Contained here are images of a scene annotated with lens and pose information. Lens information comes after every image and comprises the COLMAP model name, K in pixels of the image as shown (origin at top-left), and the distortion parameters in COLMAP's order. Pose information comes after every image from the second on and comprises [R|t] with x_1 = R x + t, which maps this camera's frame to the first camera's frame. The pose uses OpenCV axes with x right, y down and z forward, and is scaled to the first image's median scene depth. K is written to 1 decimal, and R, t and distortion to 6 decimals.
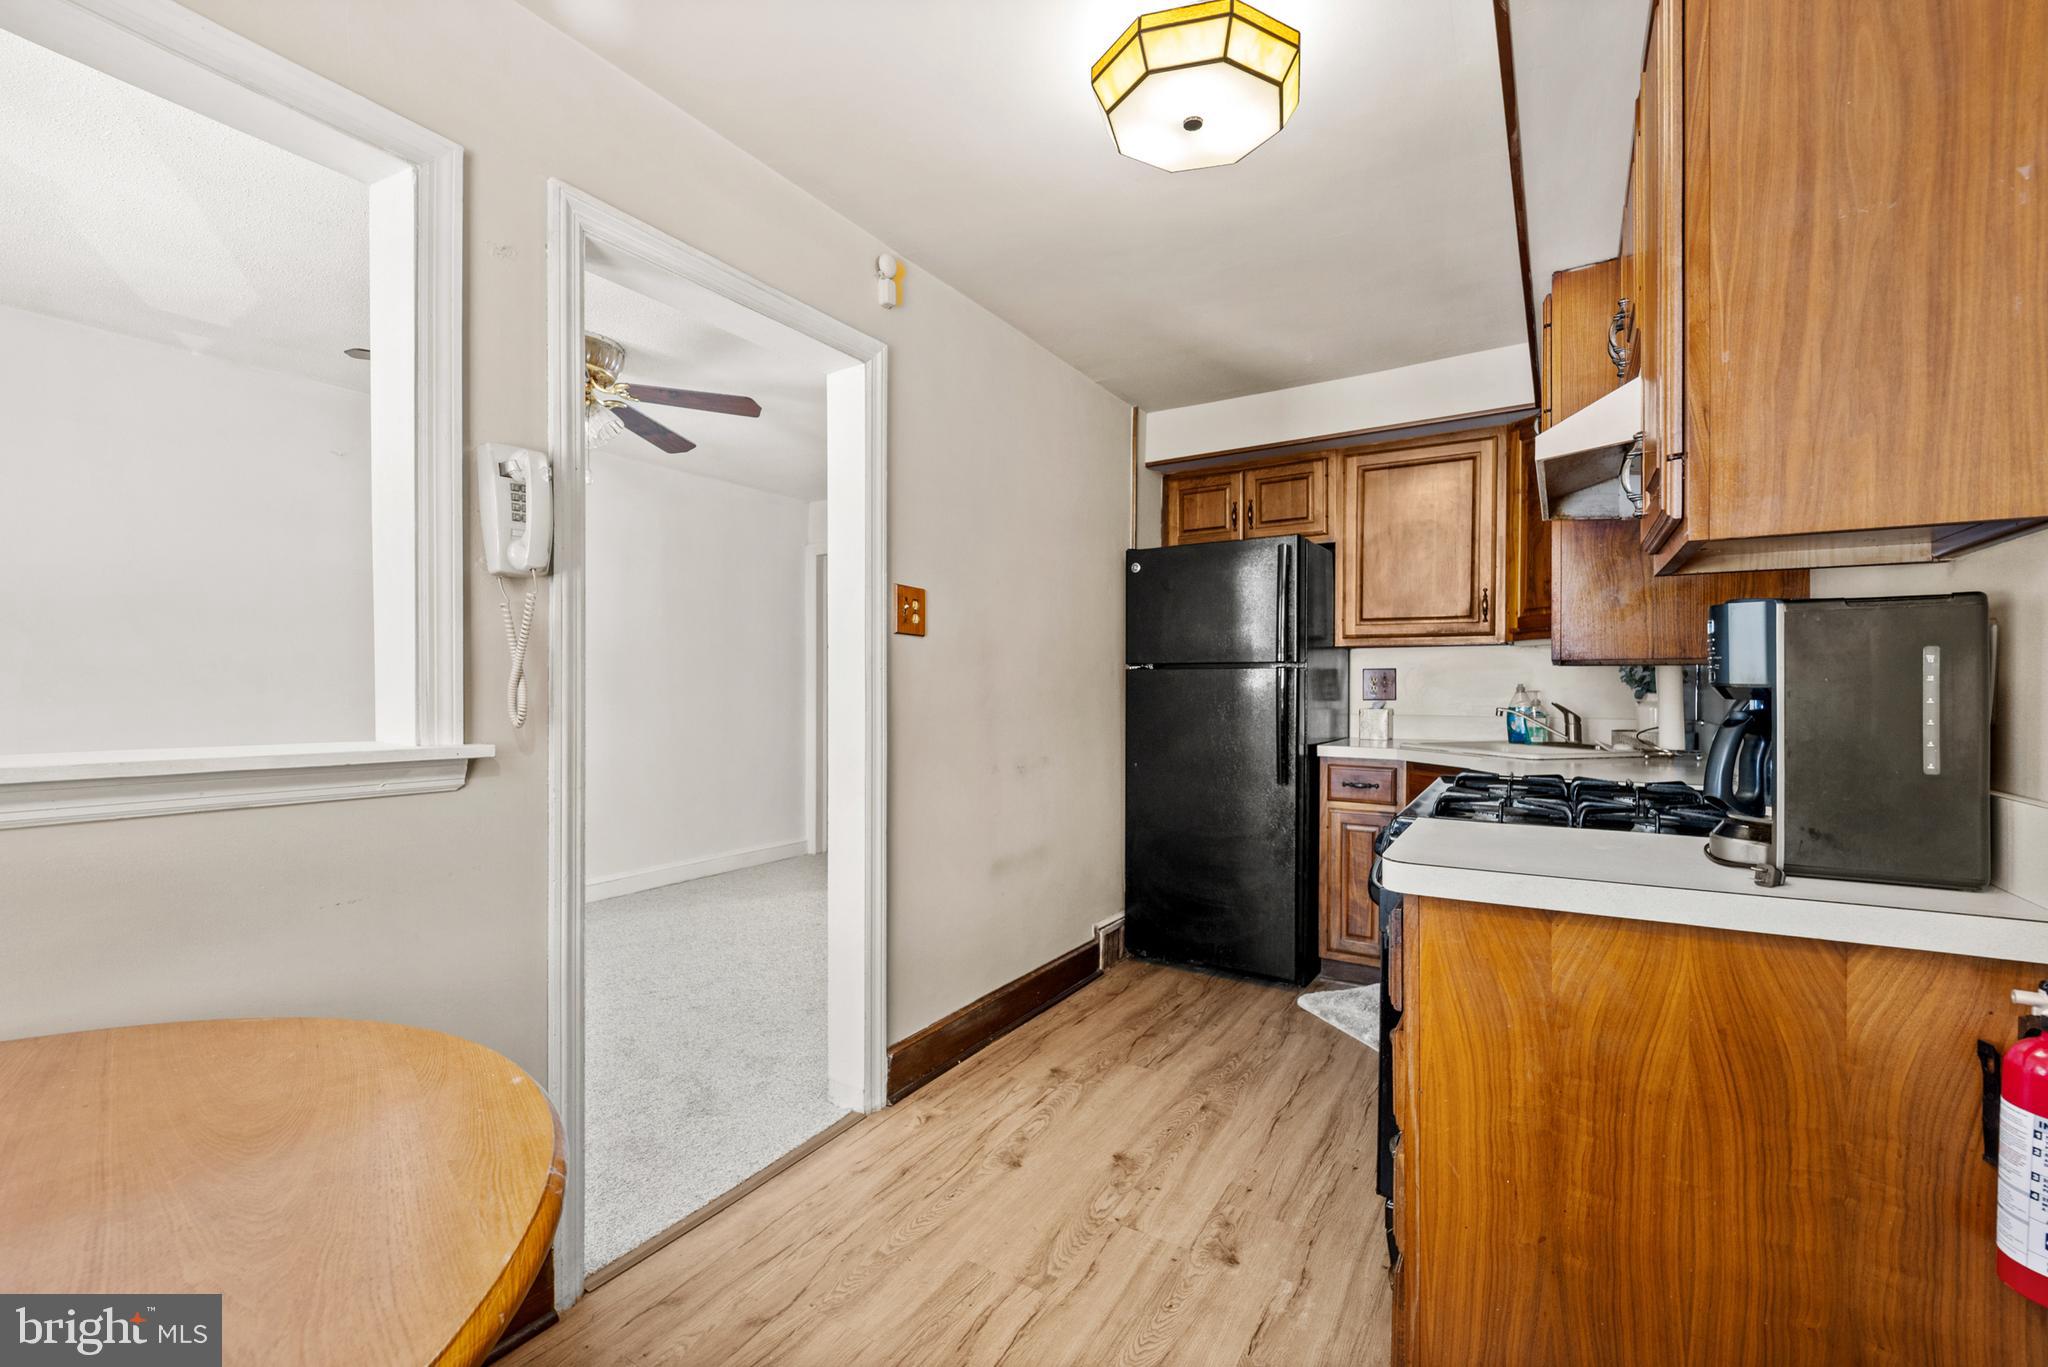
lens RADIAL K [[871.0, 0, 1019.4], [0, 871.0, 688.2], [0, 0, 1]] dist [-0.002500, -0.000292]
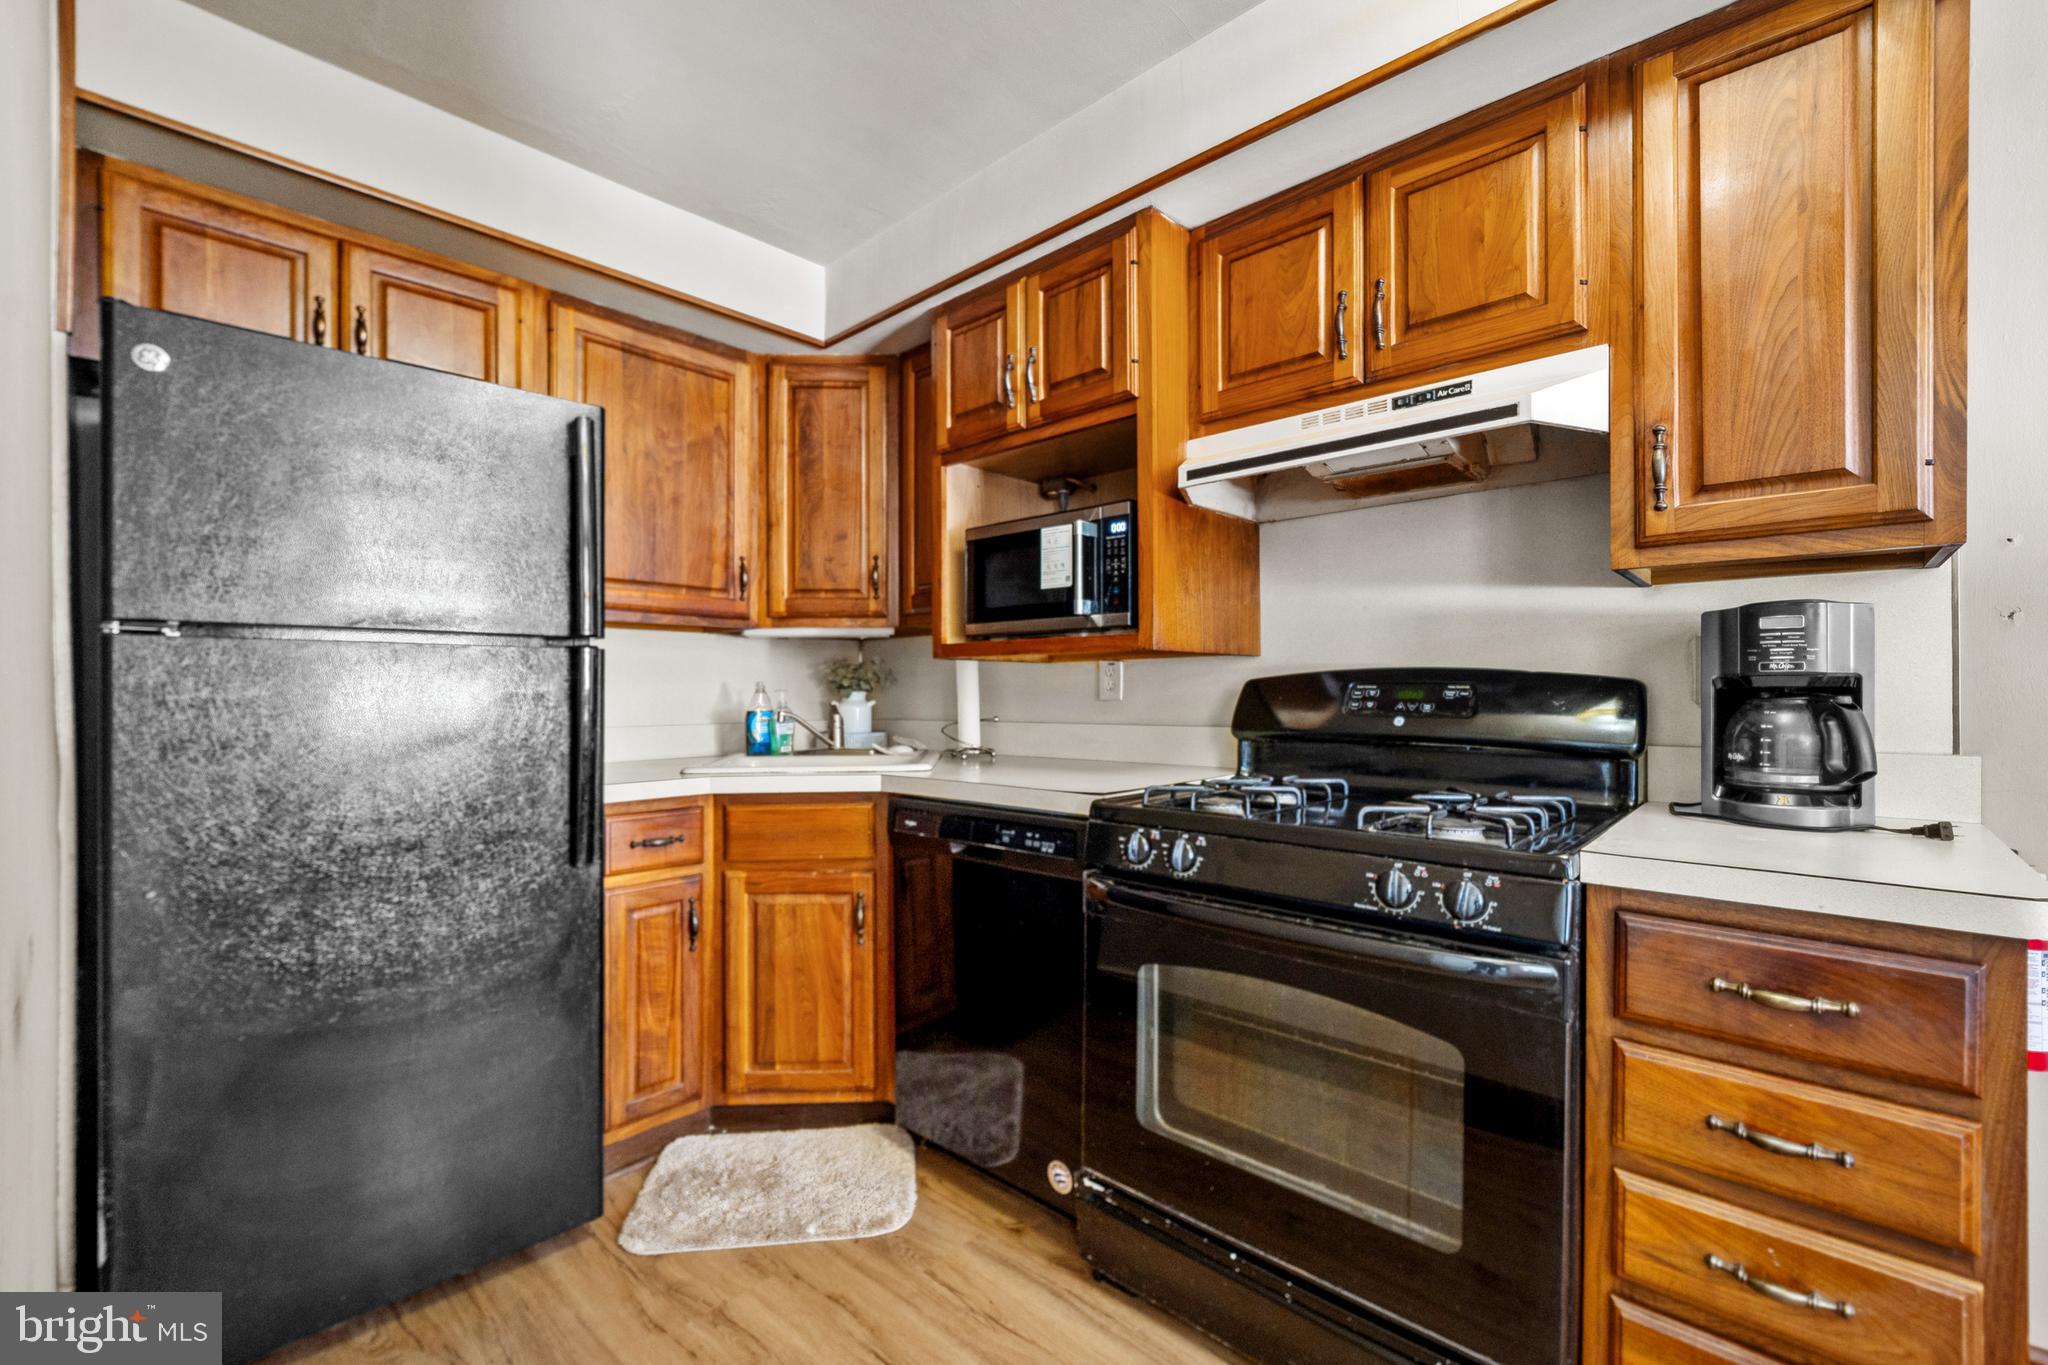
lens RADIAL K [[871.0, 0, 1019.4], [0, 871.0, 687.2], [0, 0, 1]] dist [-0.002500, -0.000292]
pose [[0.191540, 0.000354, 0.981485, -0.171255], [0.007685, 0.999969, -0.001861, 0.003801], [-0.981455, 0.007899, 0.191531, 0.624521]]
